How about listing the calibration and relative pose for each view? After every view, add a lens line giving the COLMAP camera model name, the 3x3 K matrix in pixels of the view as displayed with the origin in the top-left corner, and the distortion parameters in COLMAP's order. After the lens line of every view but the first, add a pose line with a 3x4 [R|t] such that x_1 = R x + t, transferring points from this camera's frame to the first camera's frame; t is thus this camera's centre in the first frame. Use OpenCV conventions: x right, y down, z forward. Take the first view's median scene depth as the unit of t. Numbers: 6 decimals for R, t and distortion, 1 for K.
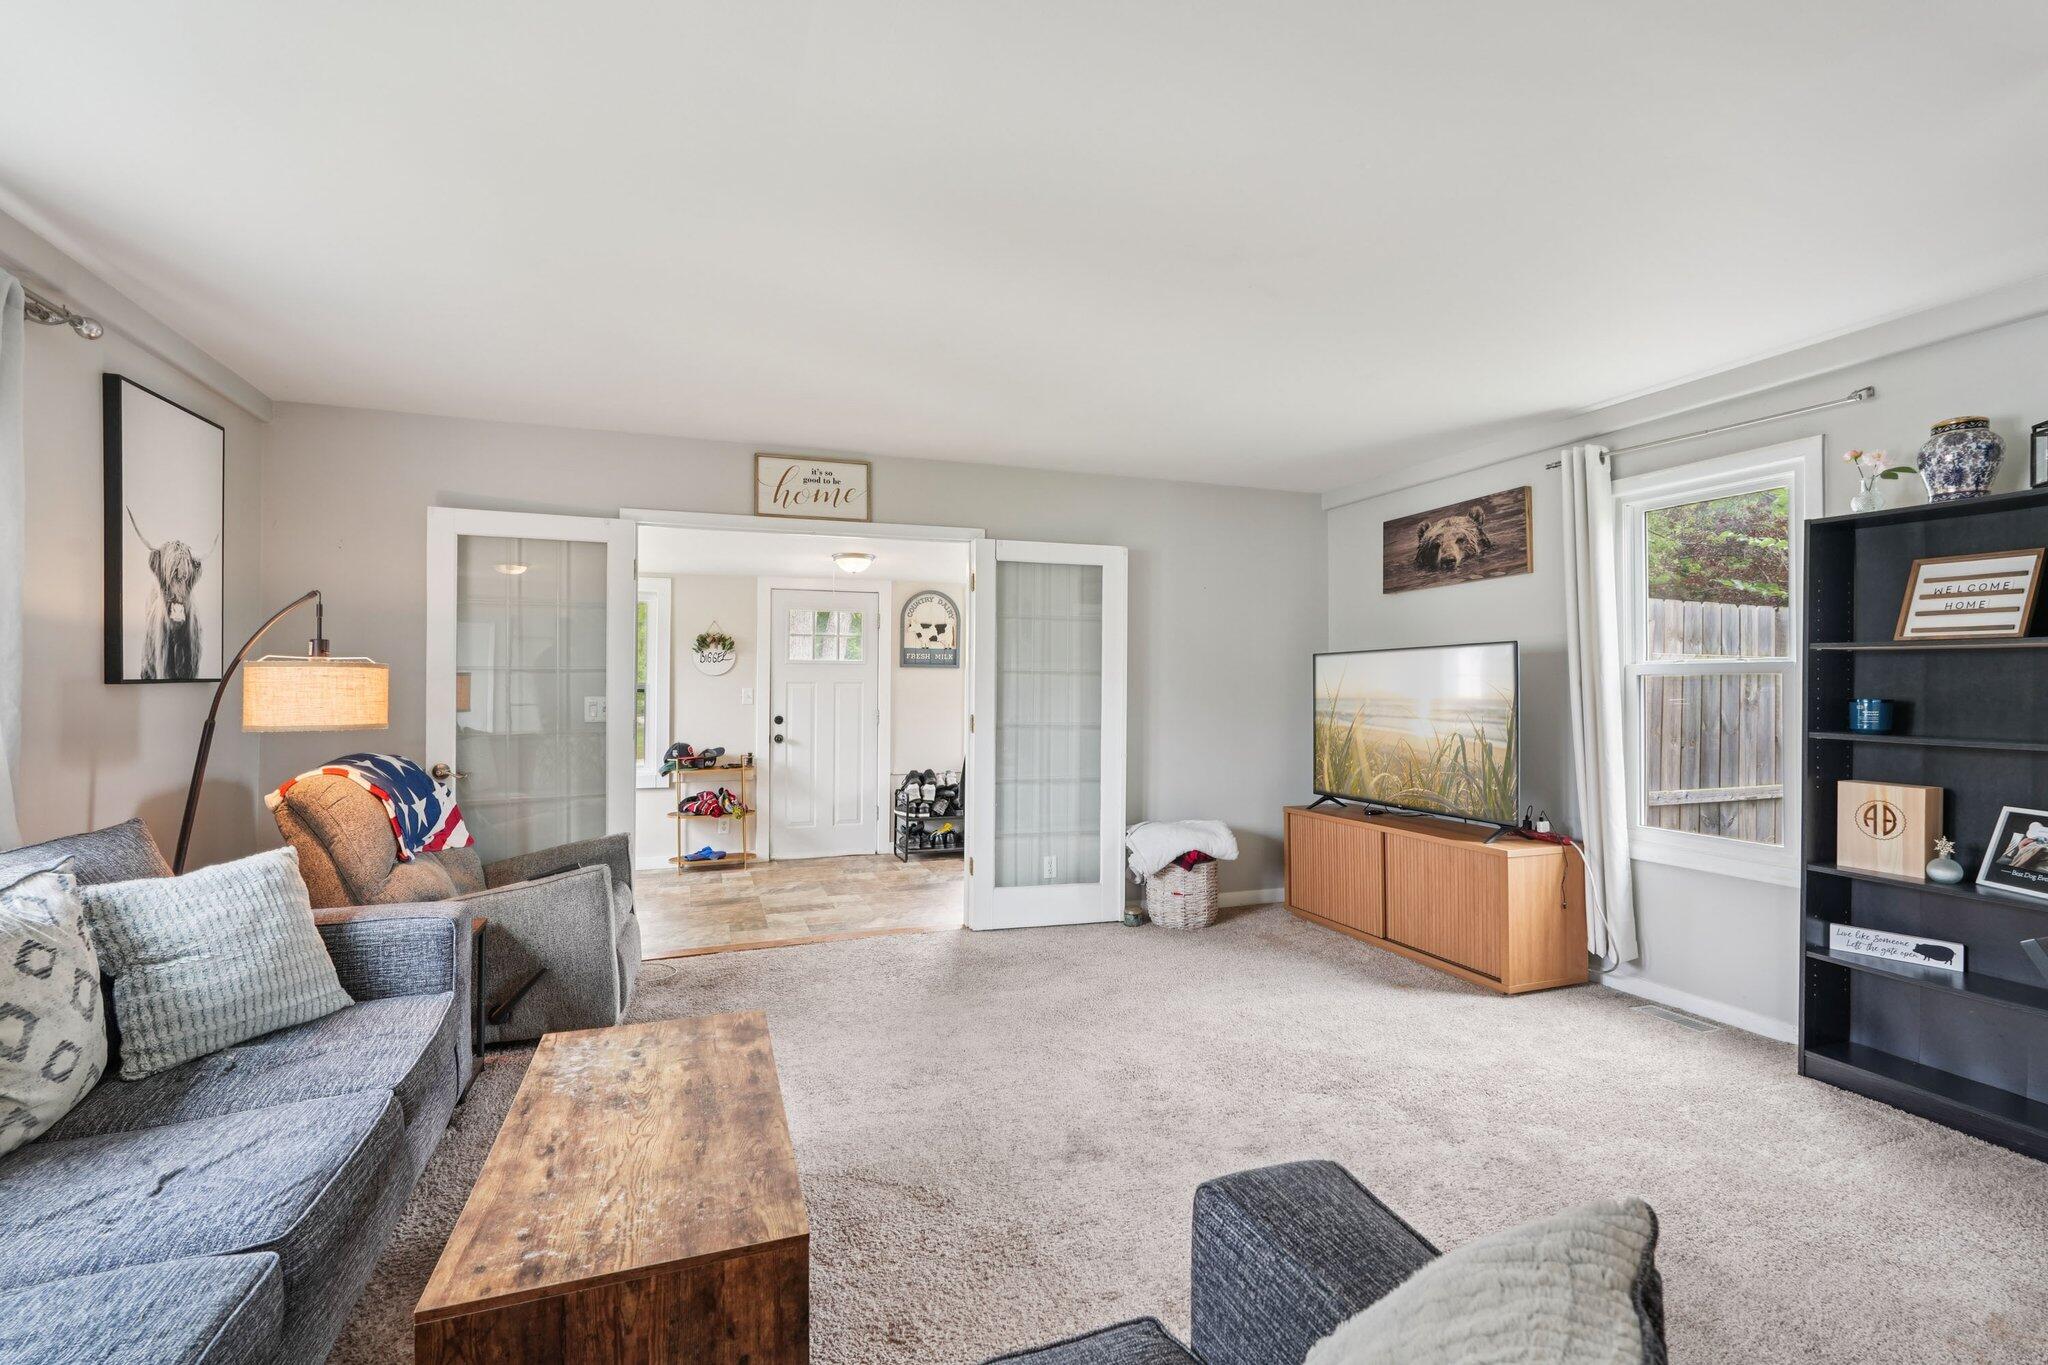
lens RADIAL K [[902.3, 0, 1018.1], [0, 902.3, 674.1], [0, 0, 1]] dist [-0.011316, 0.006037]
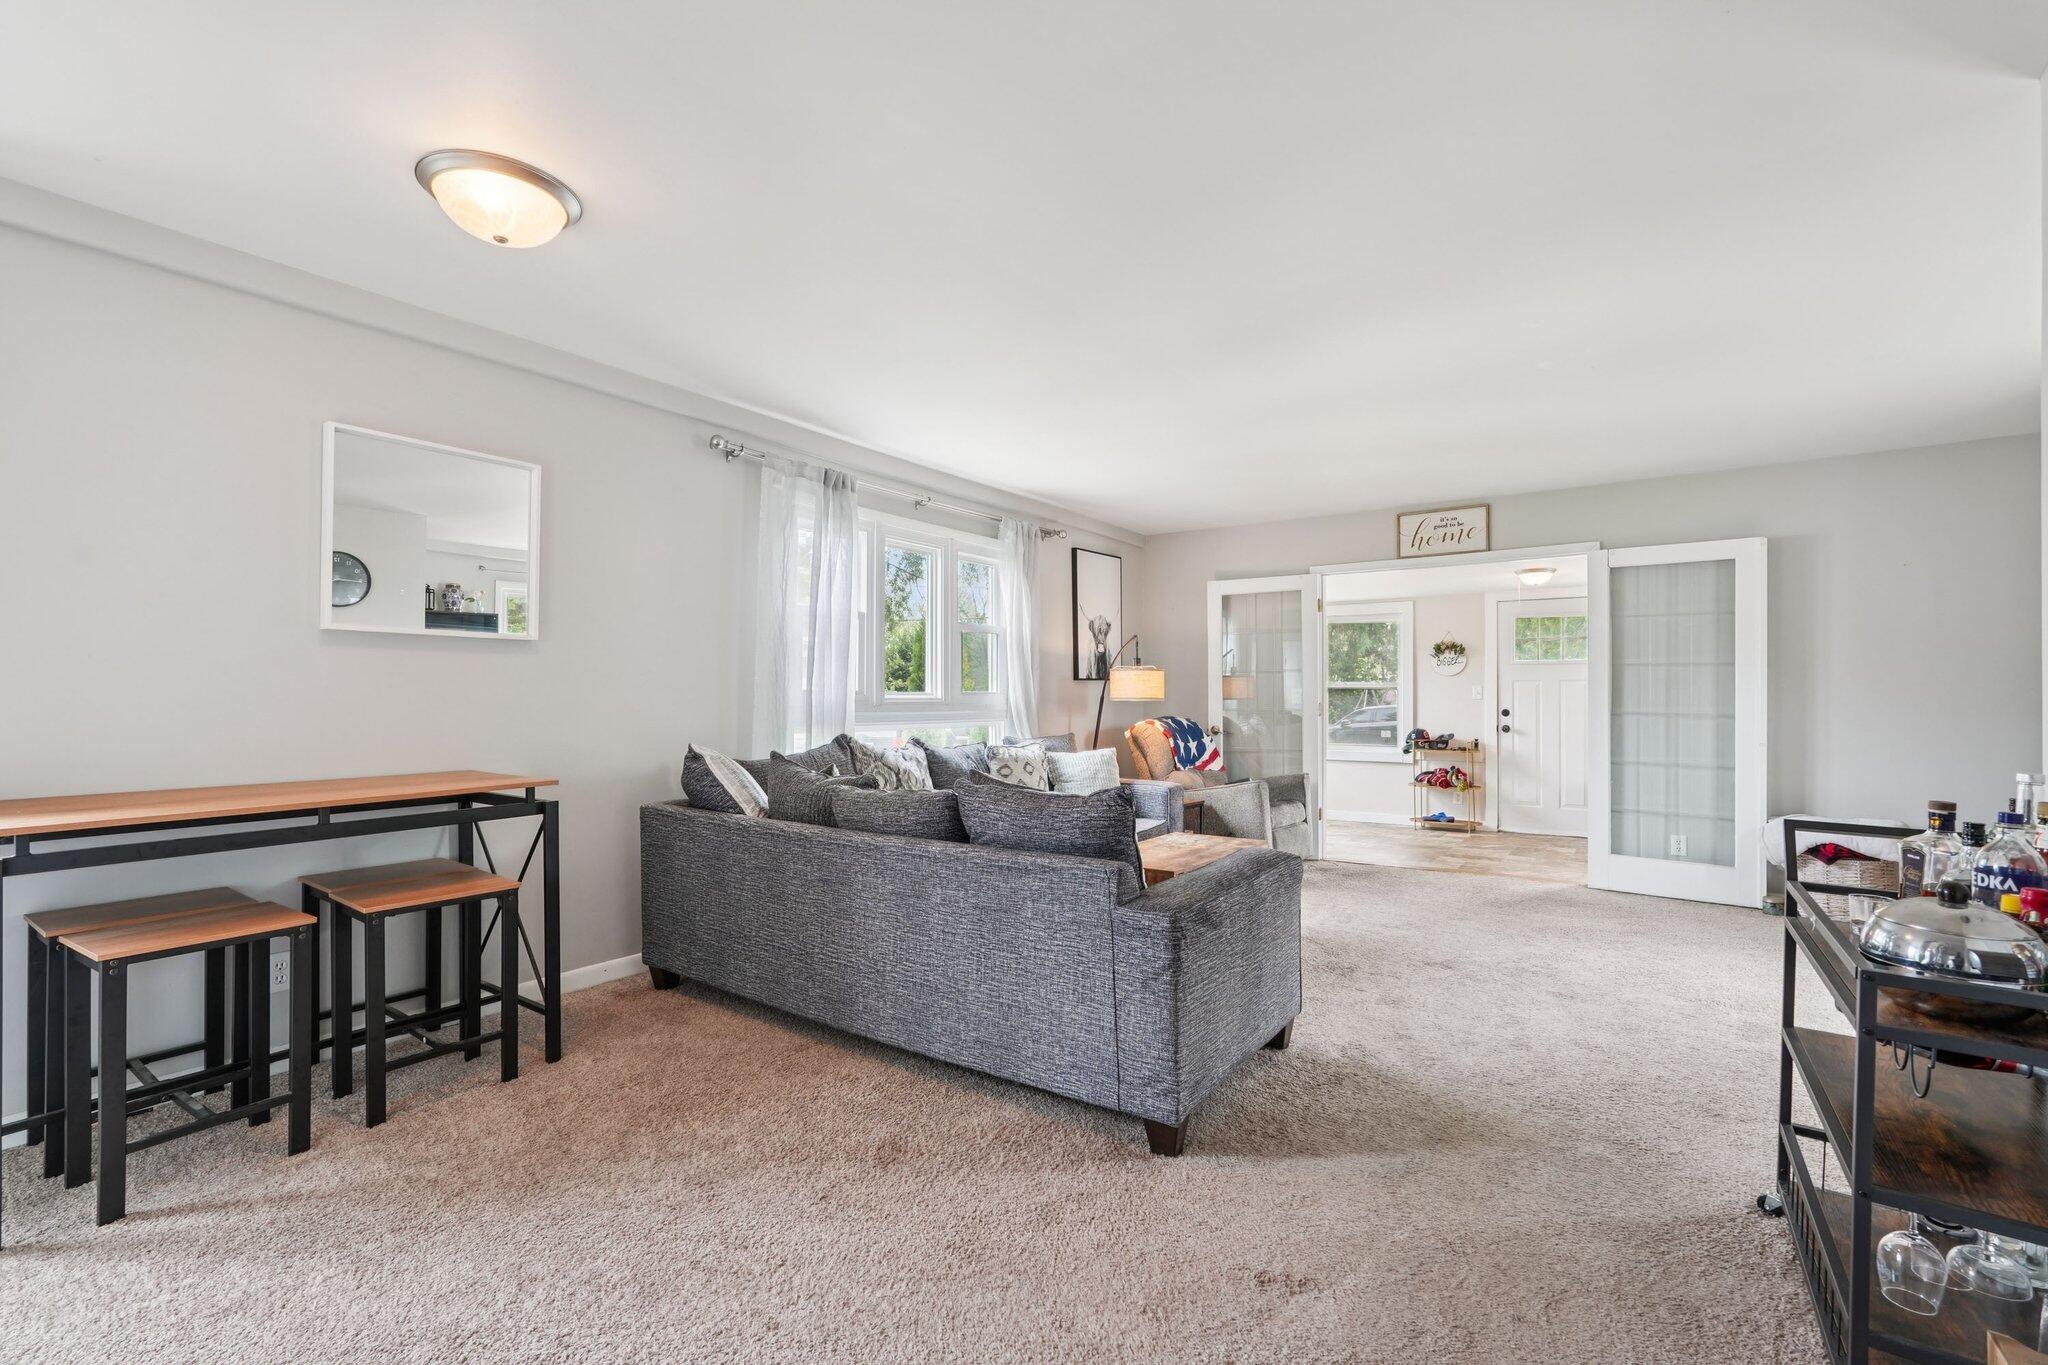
lens RADIAL K [[902.3, 0, 1033.1], [0, 902.3, 686.6], [0, 0, 1]] dist [-0.011316, 0.006037]
pose [[0.572237, -0.010138, -0.820026, 0.584807], [0.011811, 0.999922, -0.004120, 0.024622], [0.820003, -0.007328, 0.572312, -0.297880]]
